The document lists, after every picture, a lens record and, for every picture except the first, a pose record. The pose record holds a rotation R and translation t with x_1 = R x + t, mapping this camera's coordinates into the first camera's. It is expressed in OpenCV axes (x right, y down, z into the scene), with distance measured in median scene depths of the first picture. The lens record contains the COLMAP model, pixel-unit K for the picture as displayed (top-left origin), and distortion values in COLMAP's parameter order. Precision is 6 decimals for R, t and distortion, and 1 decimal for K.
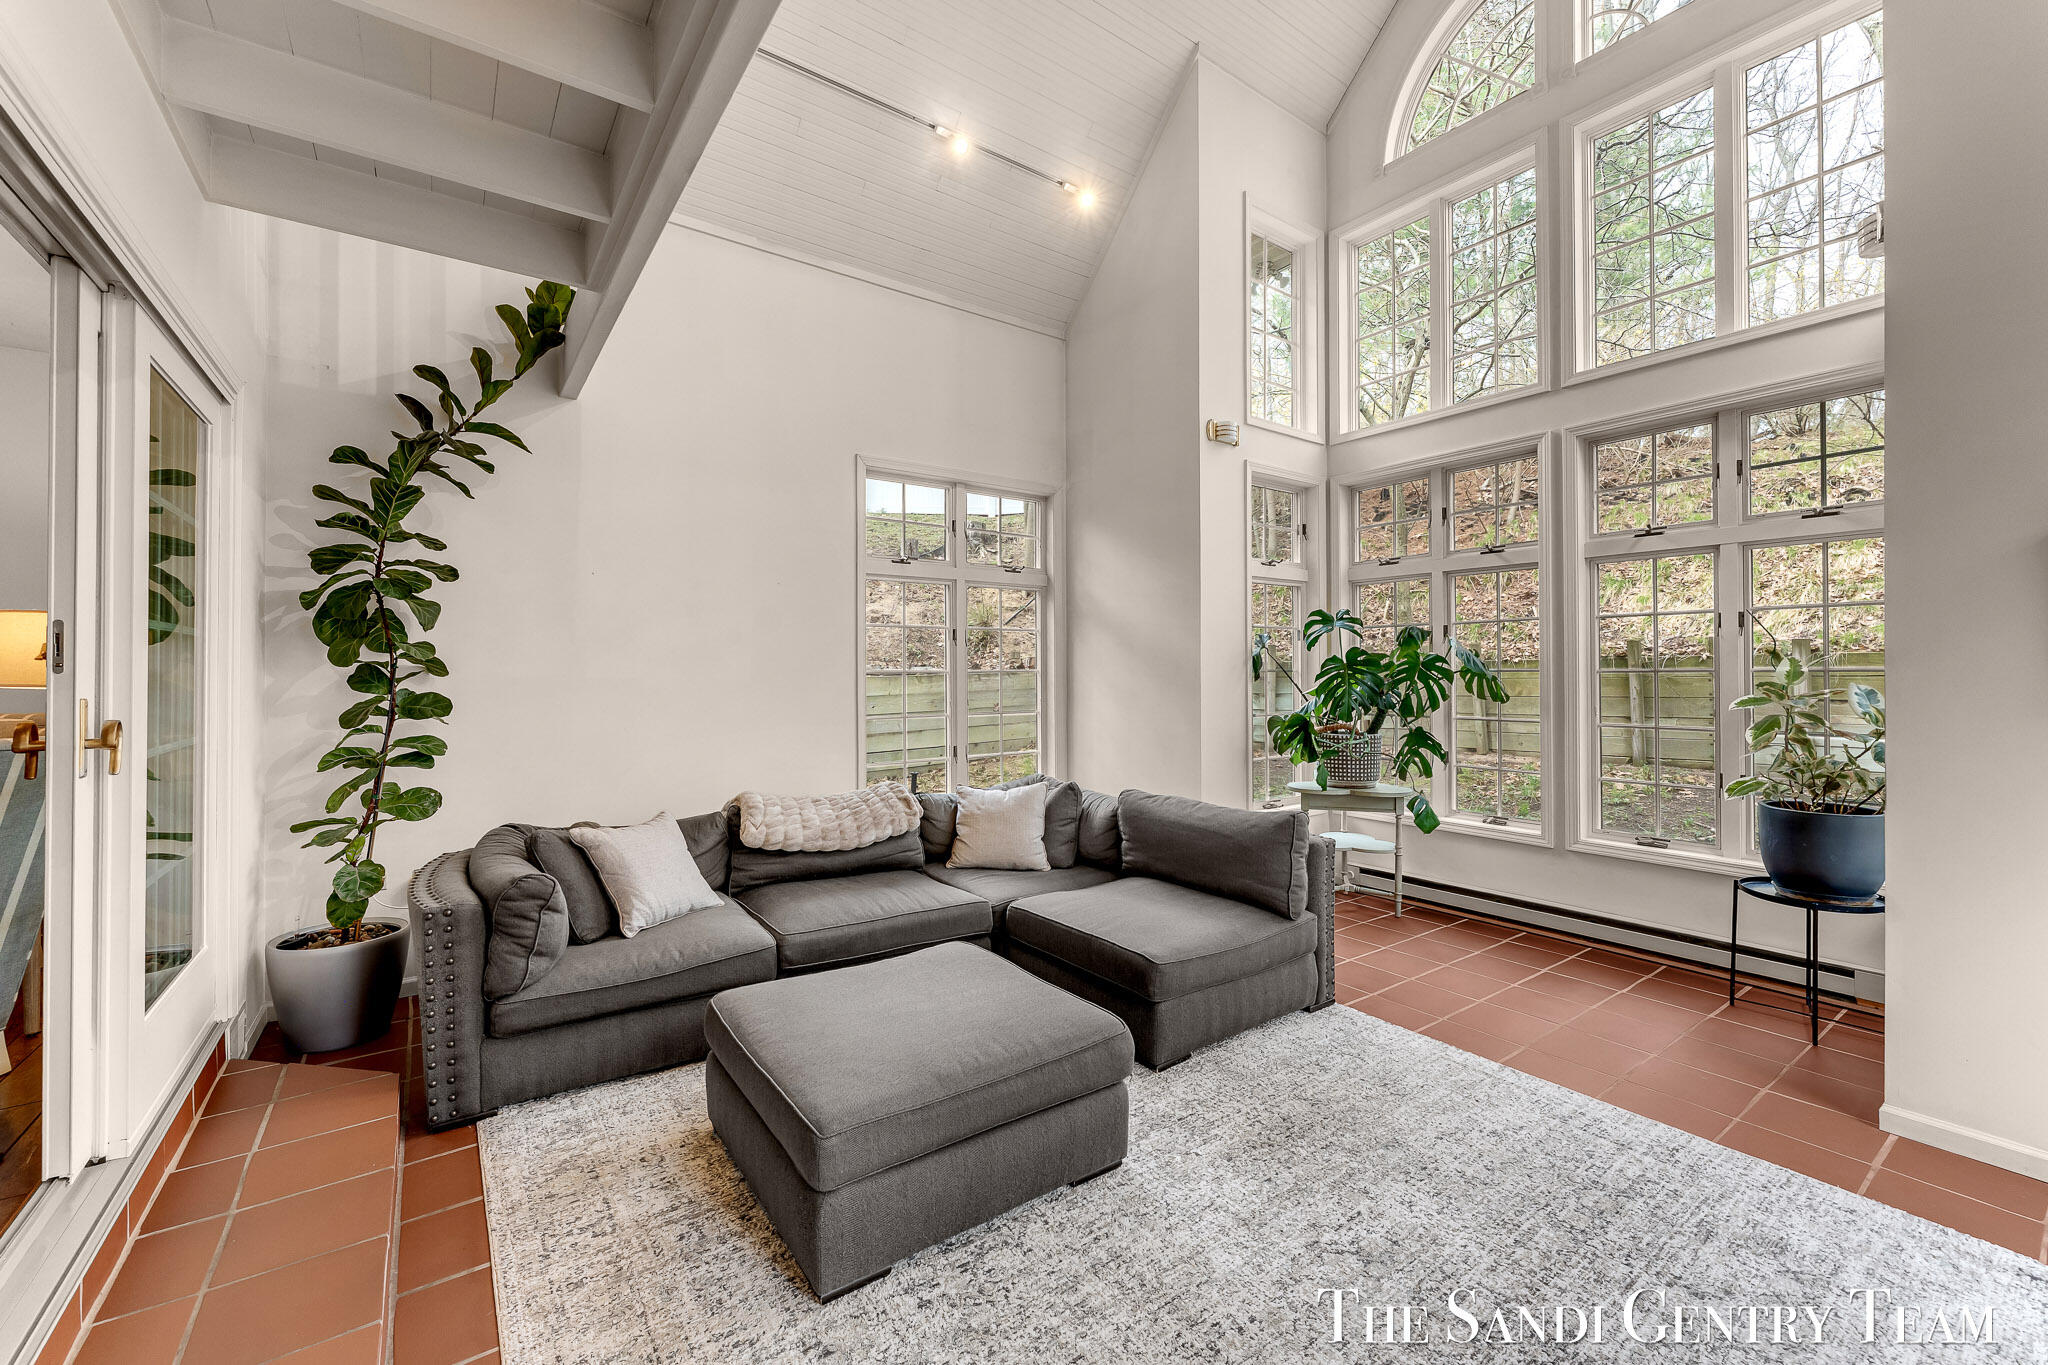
lens RADIAL K [[833.8, 0, 1015.0], [0, 833.8, 672.1], [0, 0, 1]] dist [-0.000937, 0.000489]
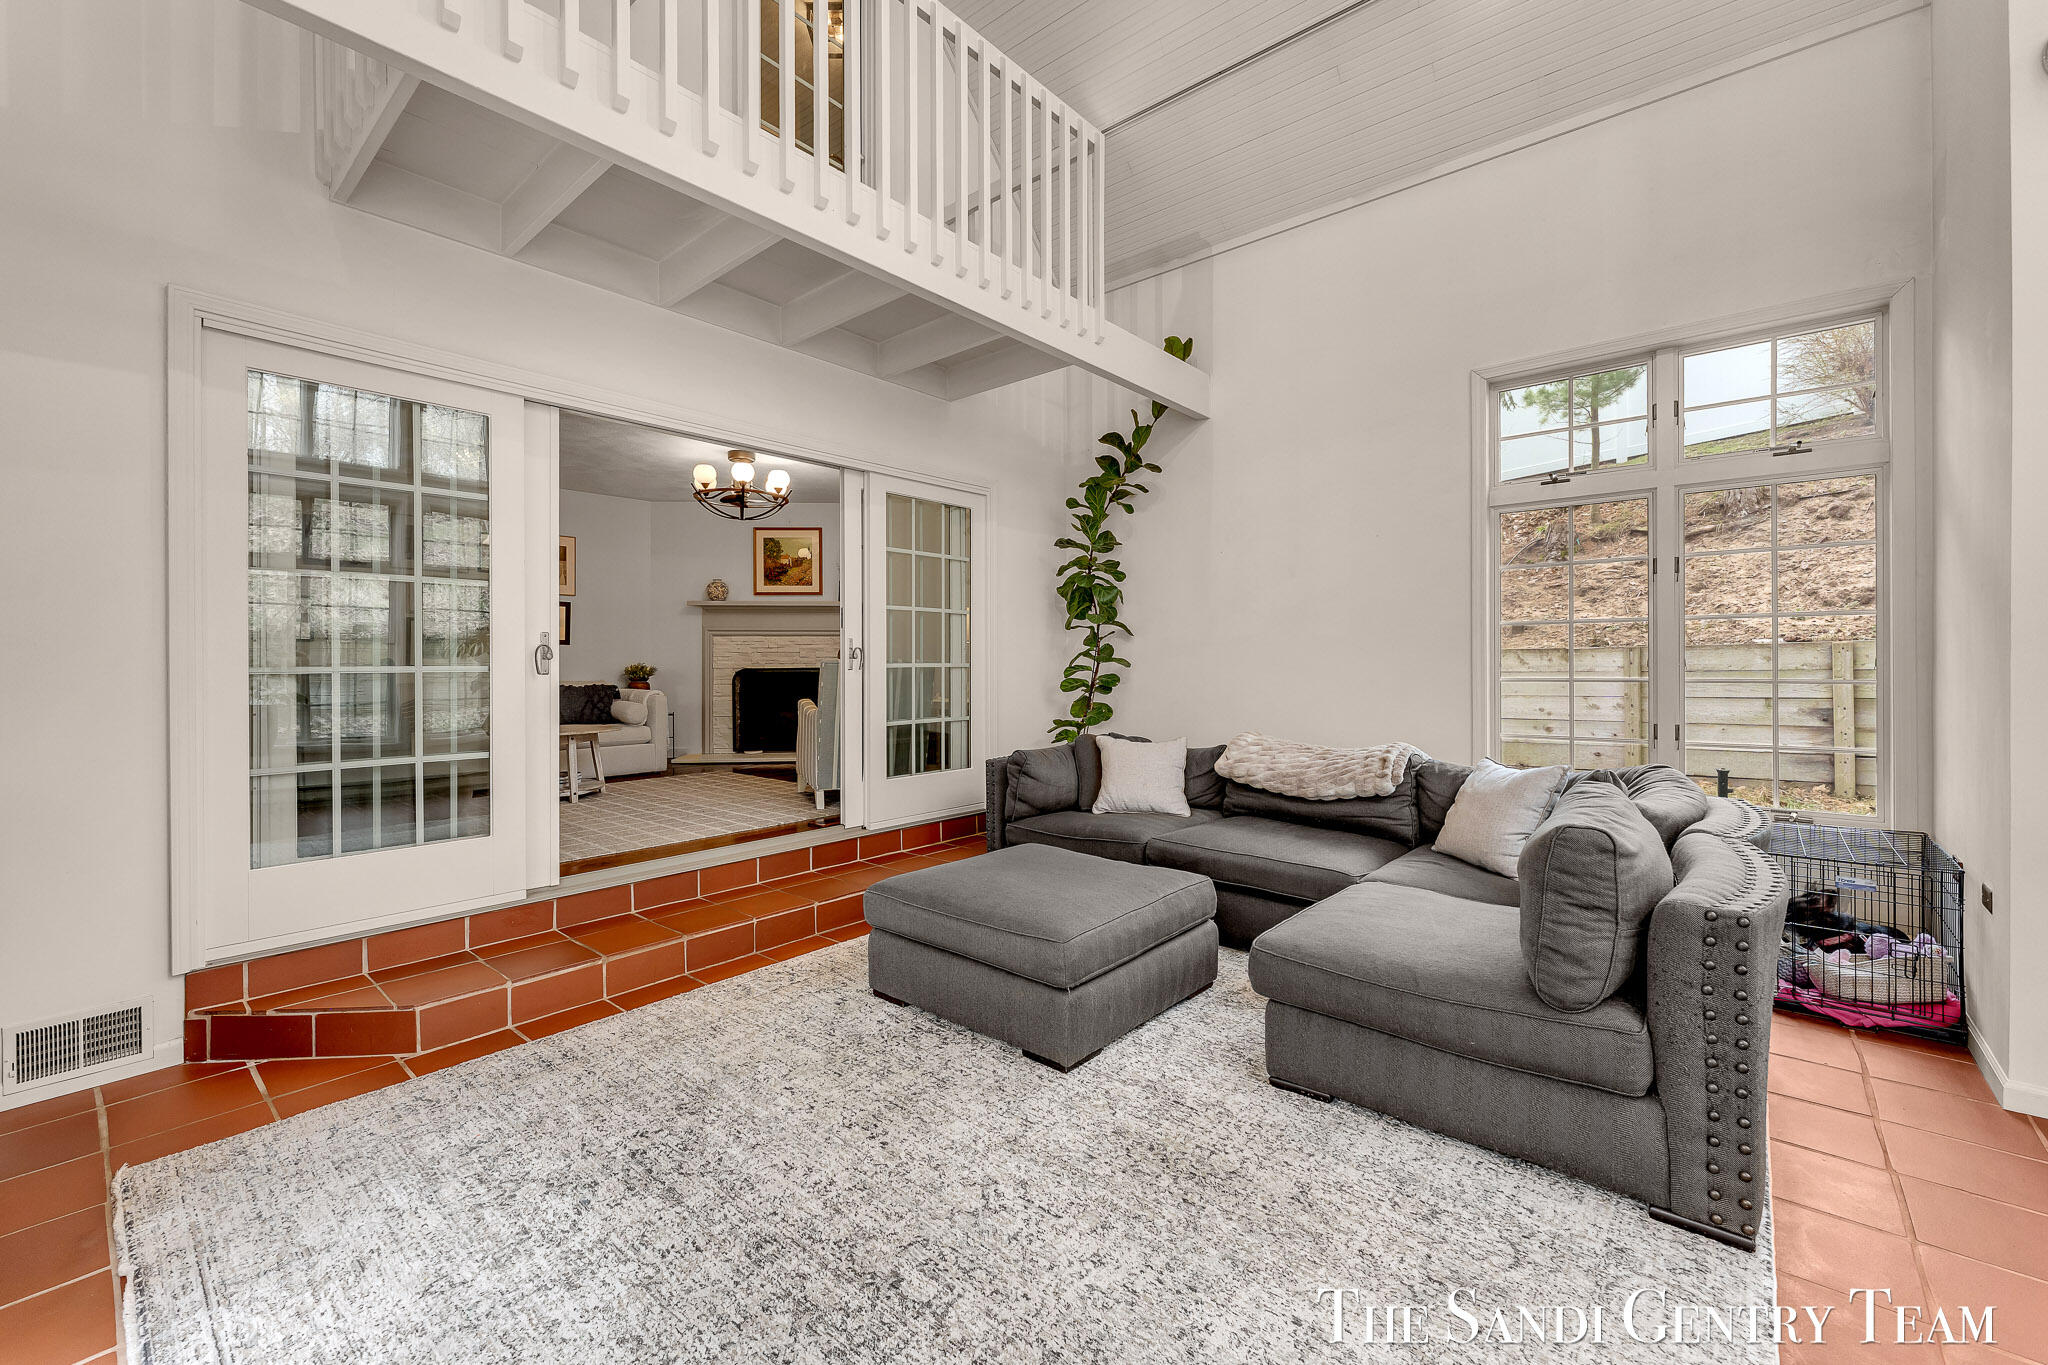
lens RADIAL K [[833.8, 0, 1010.4], [0, 833.8, 669.3], [0, 0, 1]] dist [-0.000937, 0.000489]
pose [[0.225101, 0.008279, -0.974300, 0.780567], [0.000072, 0.999964, 0.008514, 0.057578], [0.974335, -0.001987, 0.225093, 0.490371]]
